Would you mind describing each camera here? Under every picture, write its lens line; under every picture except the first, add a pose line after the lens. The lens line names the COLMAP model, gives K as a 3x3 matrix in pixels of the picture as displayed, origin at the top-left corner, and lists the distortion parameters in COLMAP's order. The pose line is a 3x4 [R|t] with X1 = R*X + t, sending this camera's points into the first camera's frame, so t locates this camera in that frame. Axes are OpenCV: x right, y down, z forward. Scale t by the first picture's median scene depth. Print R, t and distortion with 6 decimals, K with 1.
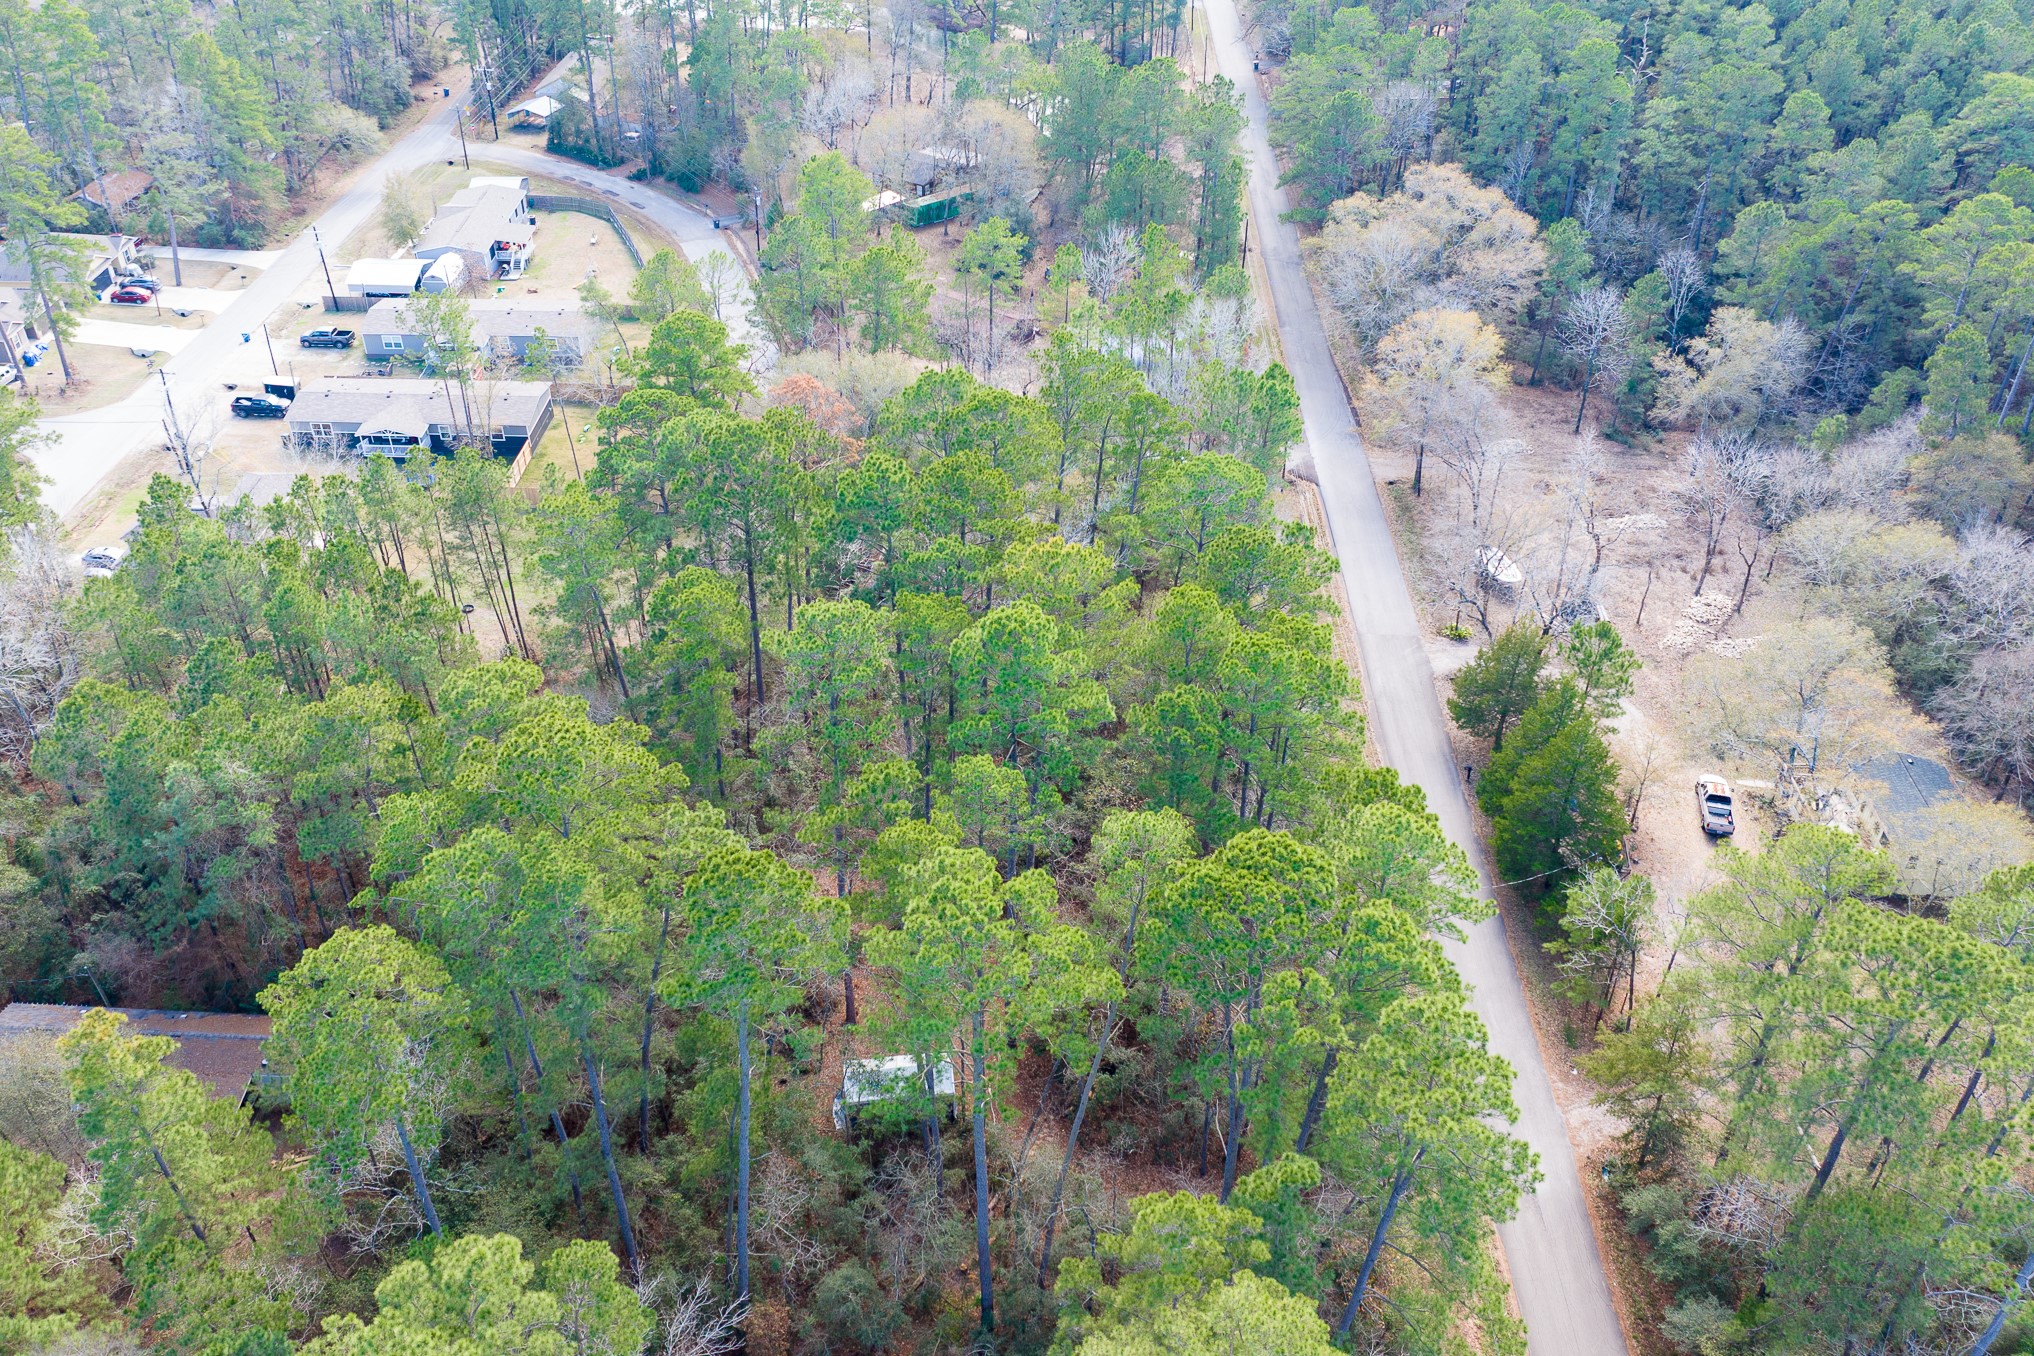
lens RADIAL K [[1449.7, 0, 1014.2], [0, 1449.7, 578.0], [0, 0, 1]] dist [0.008288, -0.054644]
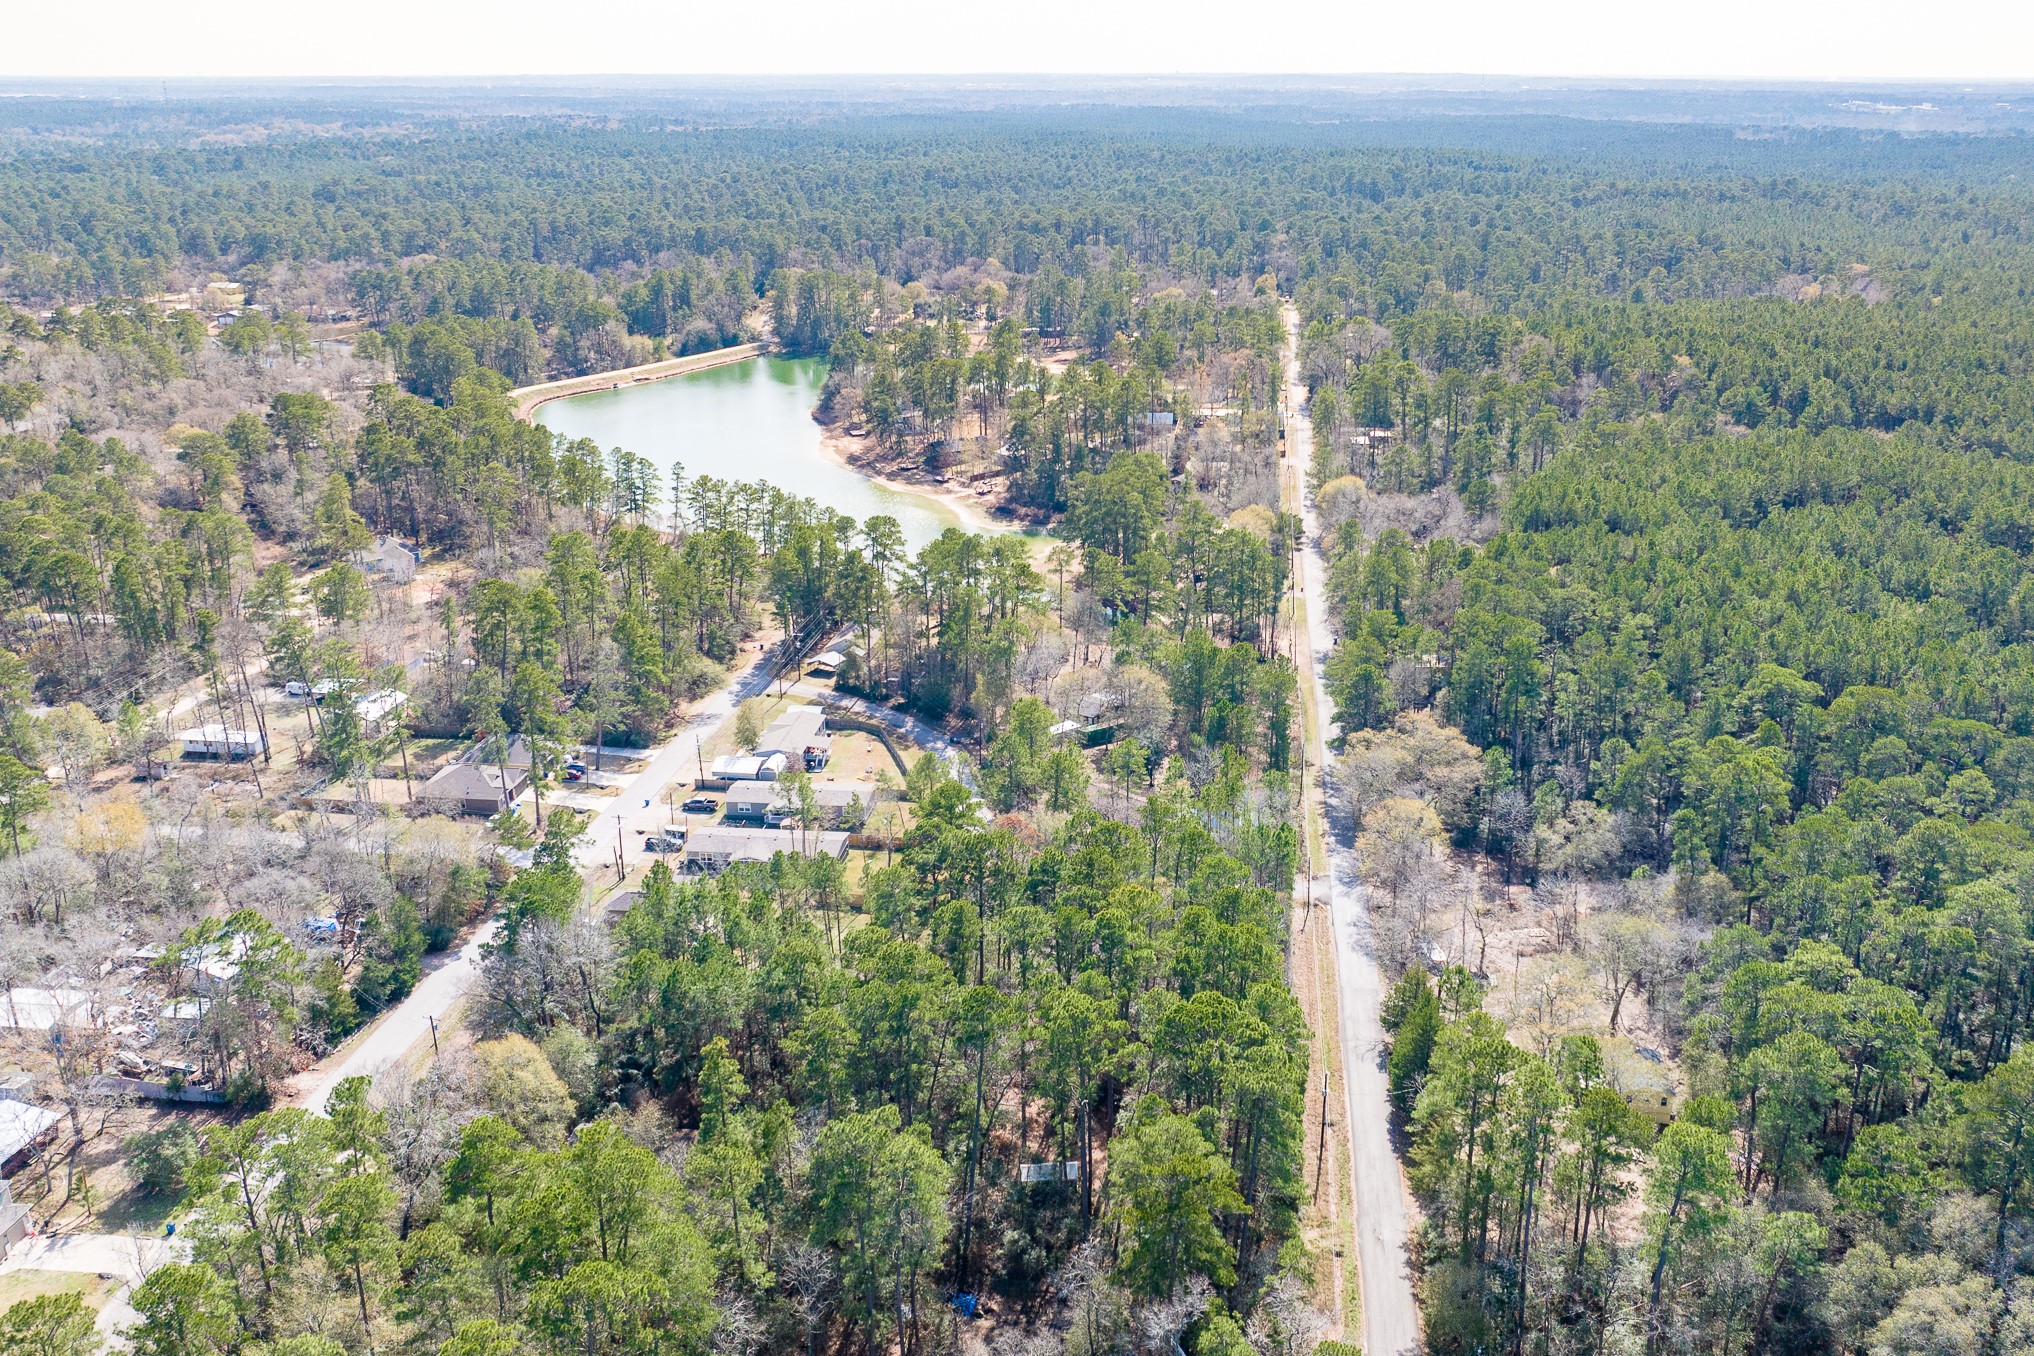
lens RADIAL K [[1406.9, 0, 1017.0], [0, 1406.9, 678.0], [0, 0, 1]] dist [0.000788, 0.000089]
pose [[0.991684, 0.018543, -0.127354, 0.045455], [-0.054697, 0.956472, -0.286654, 0.112012], [0.116495, 0.291236, 0.949532, -0.406753]]
